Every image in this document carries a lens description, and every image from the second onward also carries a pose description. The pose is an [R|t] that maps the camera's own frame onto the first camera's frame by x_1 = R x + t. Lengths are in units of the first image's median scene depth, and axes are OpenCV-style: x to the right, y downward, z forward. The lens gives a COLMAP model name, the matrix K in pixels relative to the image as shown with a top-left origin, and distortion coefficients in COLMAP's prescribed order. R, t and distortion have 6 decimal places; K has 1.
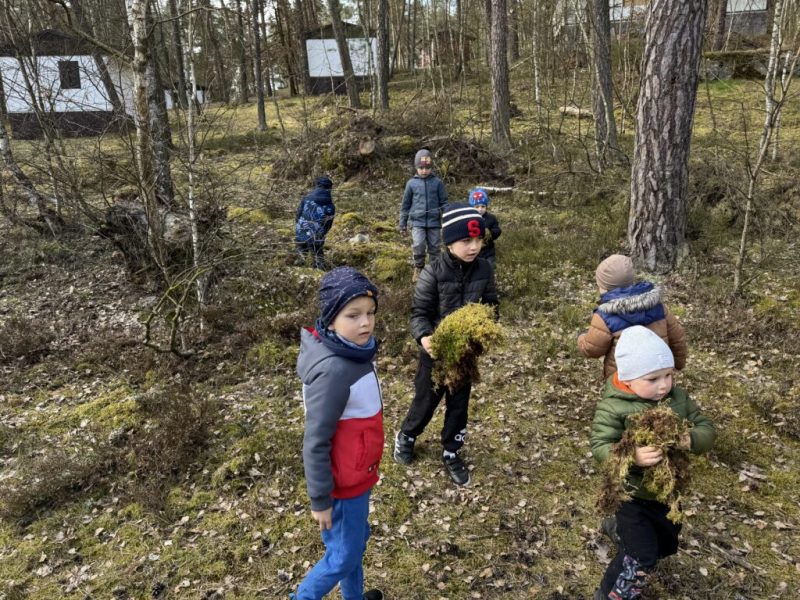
lens RADIAL K [[574.6, 0, 398.0], [0, 574.6, 301.3], [0, 0, 1]] dist [0.044435, -0.032078]
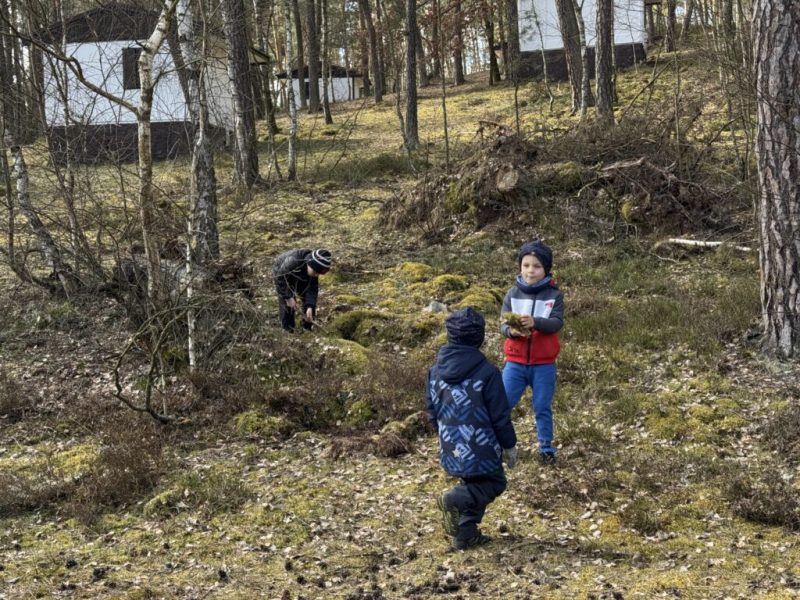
lens RADIAL K [[1132.0, 0, 400.2], [0, 1132.0, 300.2], [0, 0, 1]] dist [0.164757, 0.000000]
pose [[0.960878, 0.021918, -0.276102, 0.376331], [-0.060893, 0.989191, -0.133393, 0.097640], [0.270194, 0.144987, 0.951827, -0.496615]]
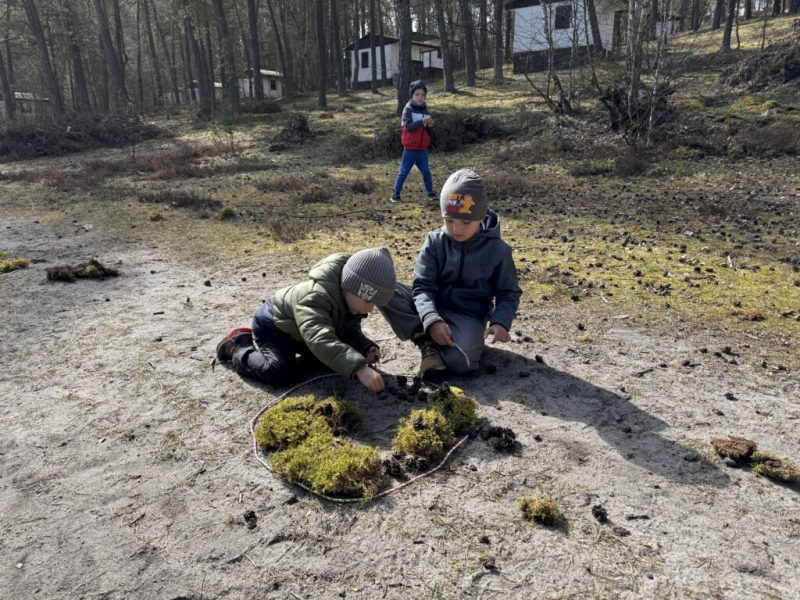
lens RADIAL K [[574.6, 0, 401.0], [0, 574.6, 300.1], [0, 0, 1]] dist [0.044435, -0.032078]
pose [[0.758866, 0.200165, -0.619722, 0.292984], [-0.141195, 0.979529, 0.143482, 0.339118], [0.635756, -0.021382, 0.771594, -0.883936]]
